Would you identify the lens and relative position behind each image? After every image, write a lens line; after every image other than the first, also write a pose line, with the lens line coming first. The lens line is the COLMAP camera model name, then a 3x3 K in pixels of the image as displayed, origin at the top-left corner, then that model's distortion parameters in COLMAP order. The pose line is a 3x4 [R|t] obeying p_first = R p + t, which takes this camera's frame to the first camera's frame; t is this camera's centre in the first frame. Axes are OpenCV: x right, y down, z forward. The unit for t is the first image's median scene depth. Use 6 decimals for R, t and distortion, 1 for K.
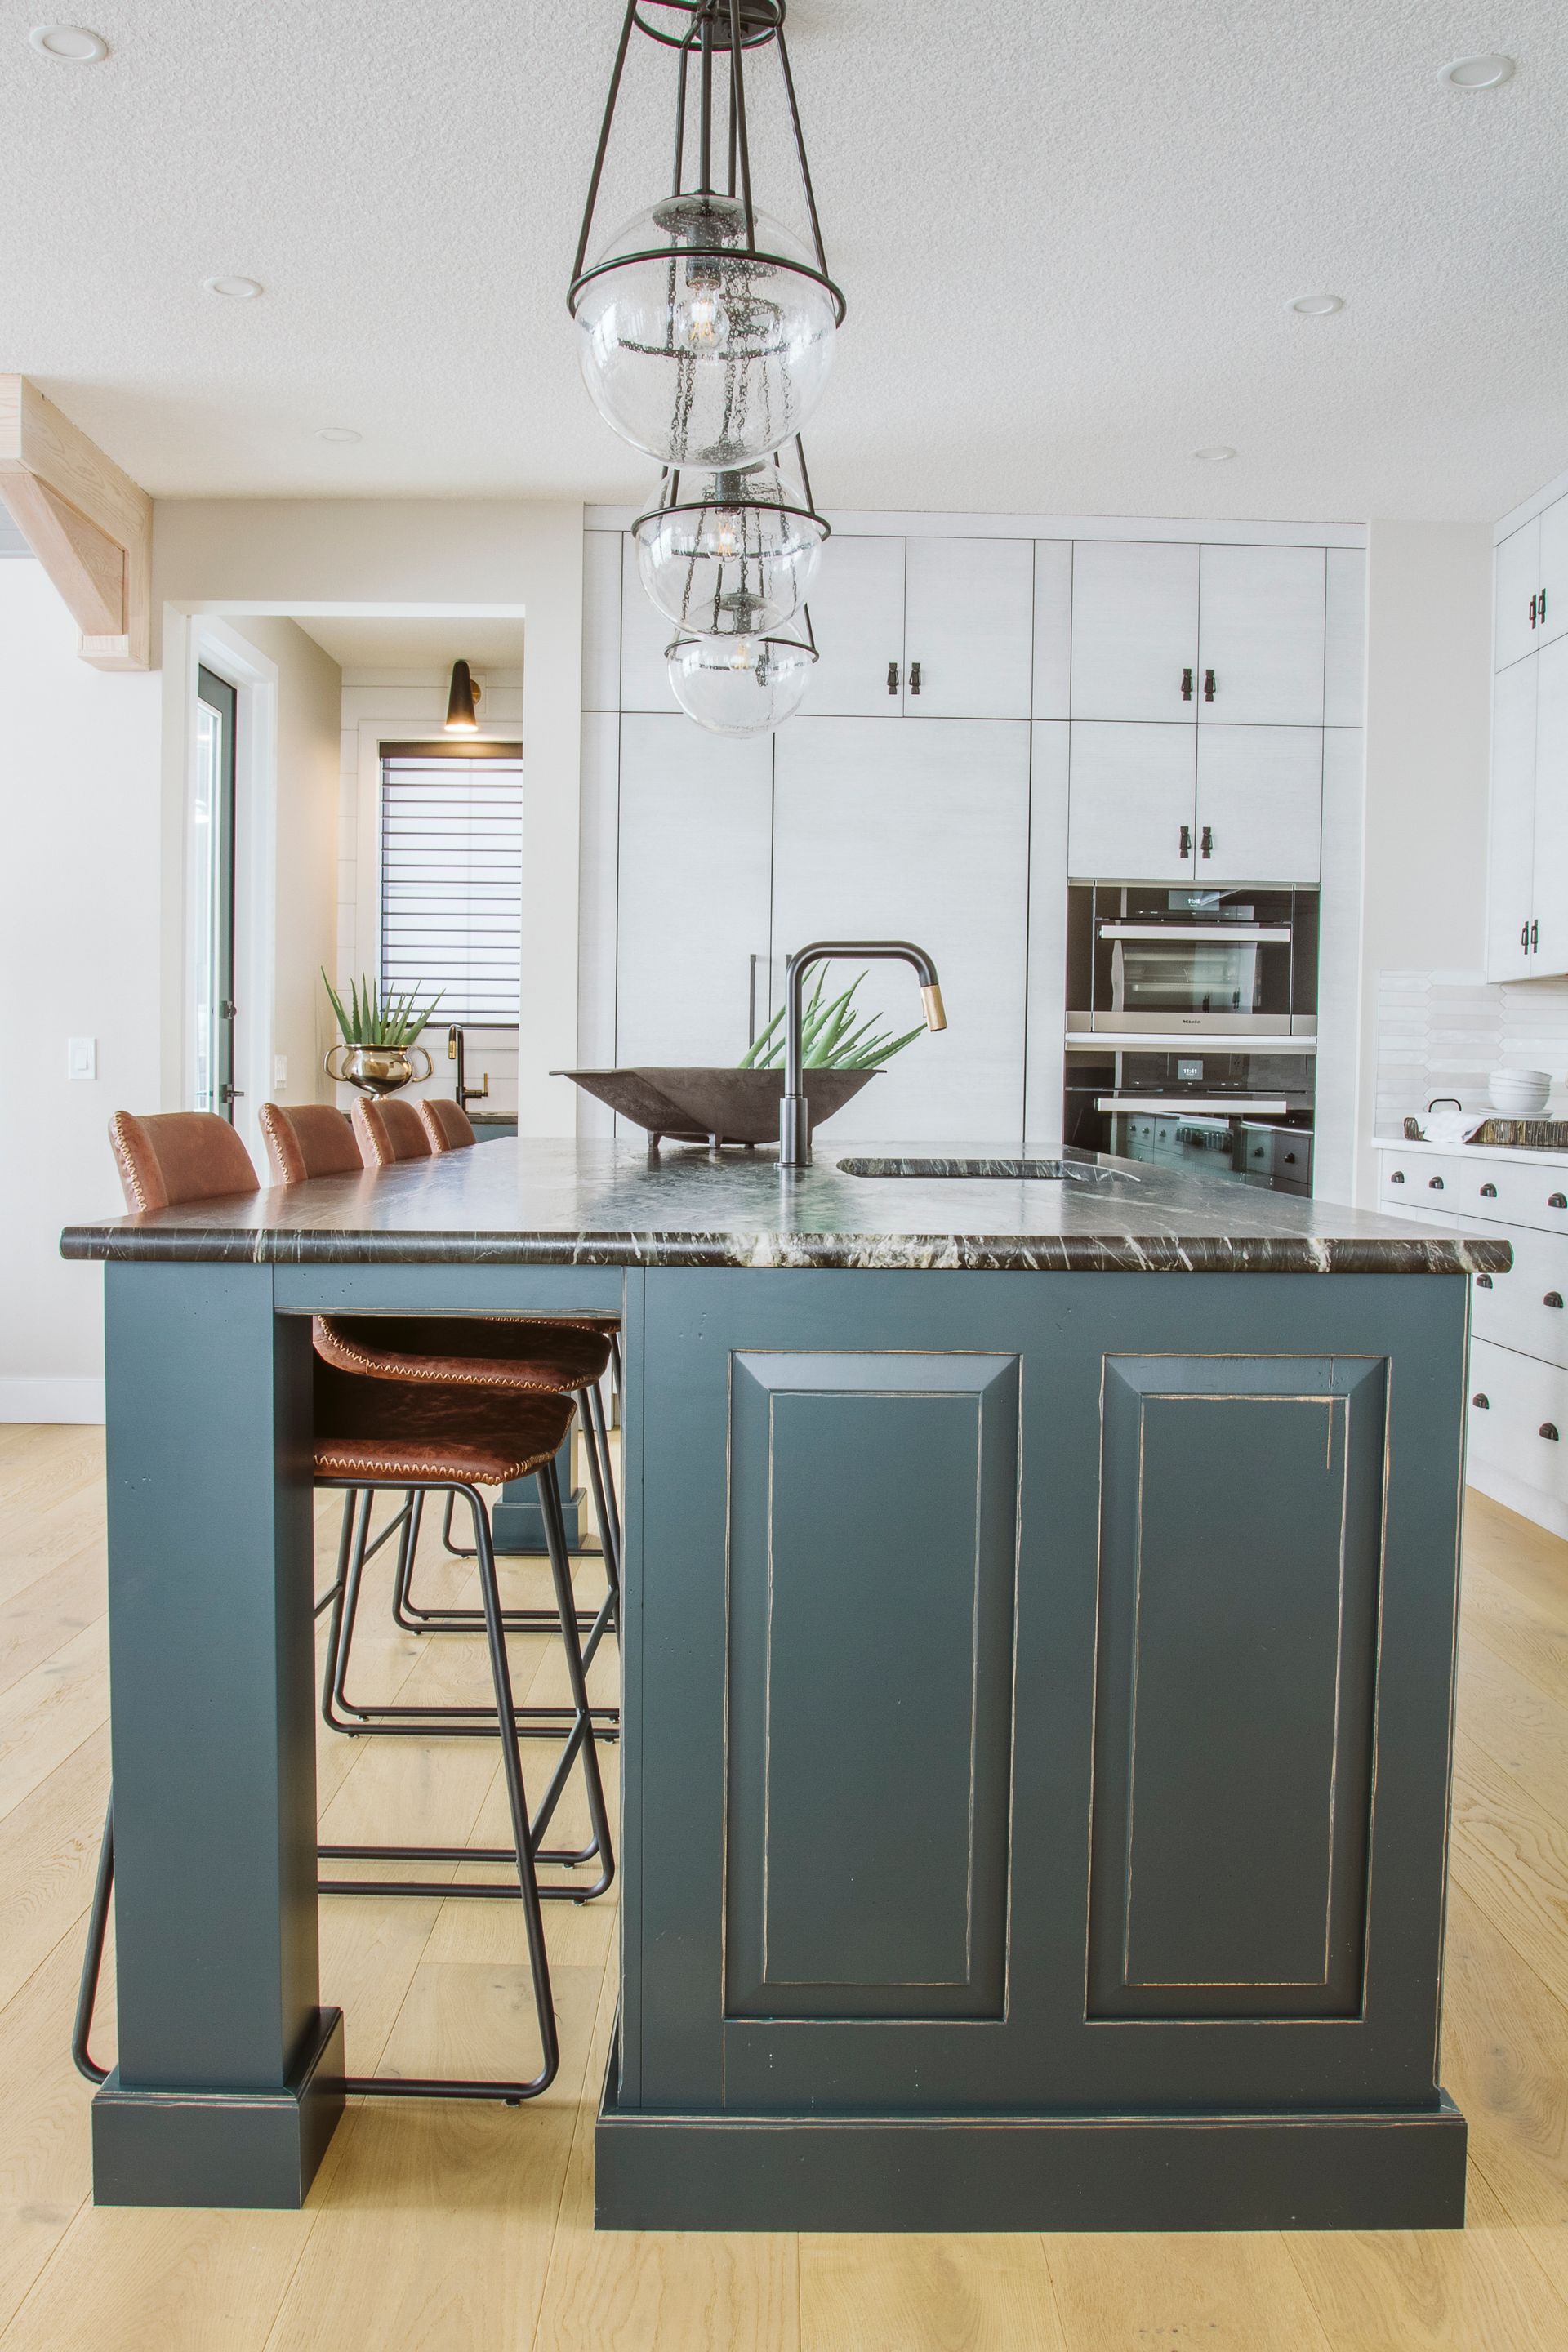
lens RADIAL K [[1985.5, 0, 802.1], [0, 1985.5, 1206.5], [0, 0, 1]] dist [-0.087650, 0.051296]
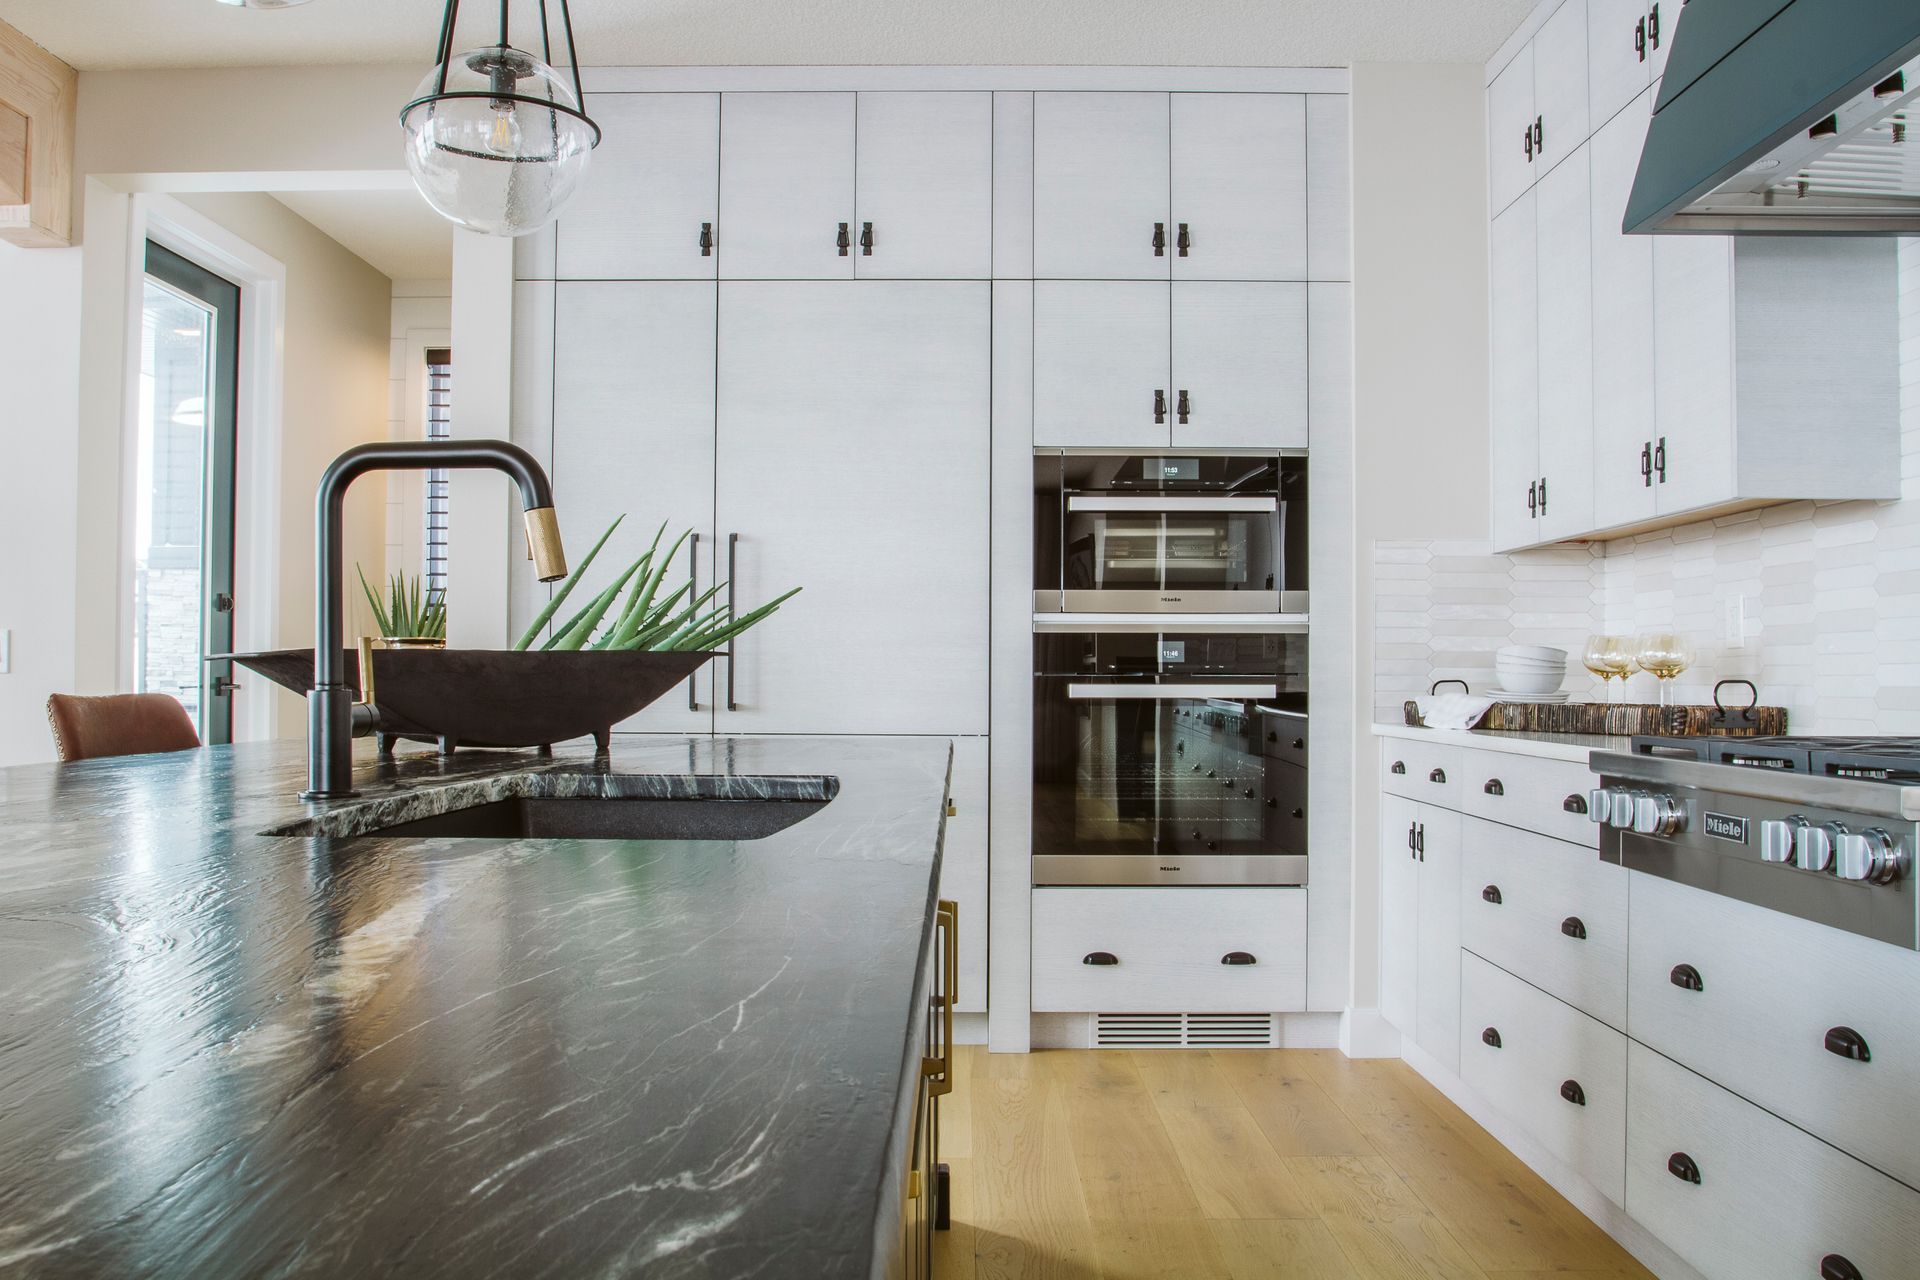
lens RADIAL K [[1575.7, 0, 938.6], [0, 1575.7, 661.2], [0, 0, 1]] dist [-0.088180, 0.052895]
pose [[0.999605, -0.009854, -0.026336, 0.109074], [0.007977, 0.997482, -0.070473, -0.014359], [0.026965, 0.070235, 0.997166, 0.272480]]
